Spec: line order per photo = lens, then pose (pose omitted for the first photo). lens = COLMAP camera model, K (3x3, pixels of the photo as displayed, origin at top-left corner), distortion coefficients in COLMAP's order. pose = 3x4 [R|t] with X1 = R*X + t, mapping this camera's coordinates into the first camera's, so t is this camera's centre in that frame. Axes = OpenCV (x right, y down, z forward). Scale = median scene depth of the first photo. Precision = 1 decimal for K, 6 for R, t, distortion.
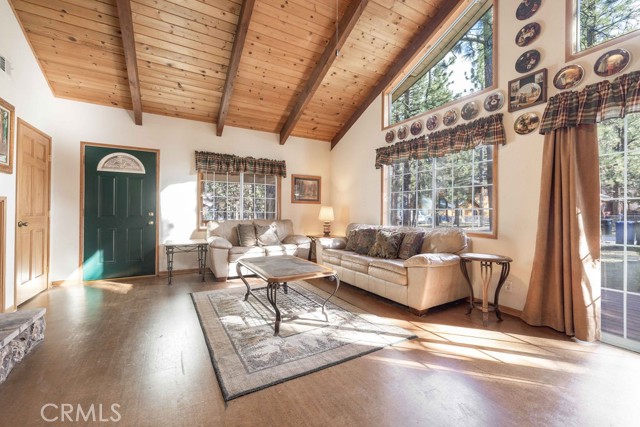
lens RADIAL K [[275.8, 0, 316.2], [0, 275.8, 212.1], [0, 0, 1]] dist [0.003347, -0.001200]
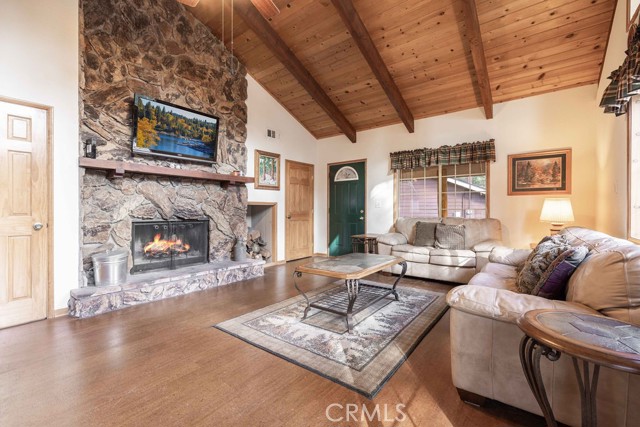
lens RADIAL K [[275.8, 0, 310.5], [0, 275.8, 211.6], [0, 0, 1]] dist [0.003347, -0.001200]
pose [[0.368769, -0.002180, -0.929518, 0.510832], [0.005676, 0.999984, -0.000094, 0.007280], [0.929504, -0.005241, 0.368776, 0.349233]]
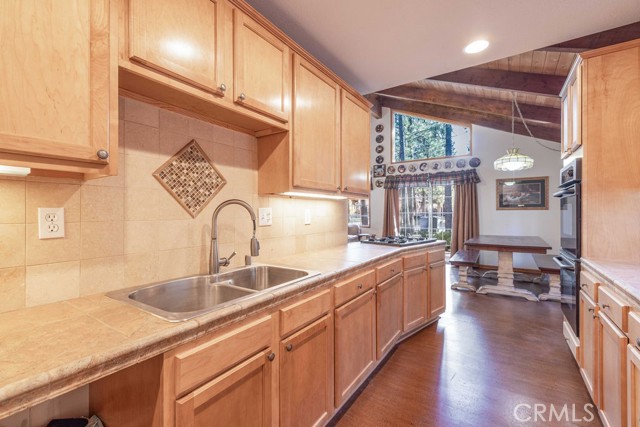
lens RADIAL K [[275.8, 0, 322.7], [0, 275.8, 211.0], [0, 0, 1]] dist [0.003347, -0.001200]
pose [[0.890695, -0.009473, 0.454503, -0.583105], [0.007914, 0.999954, 0.005333, -0.048517], [-0.454532, -0.001154, 0.890729, -0.696233]]
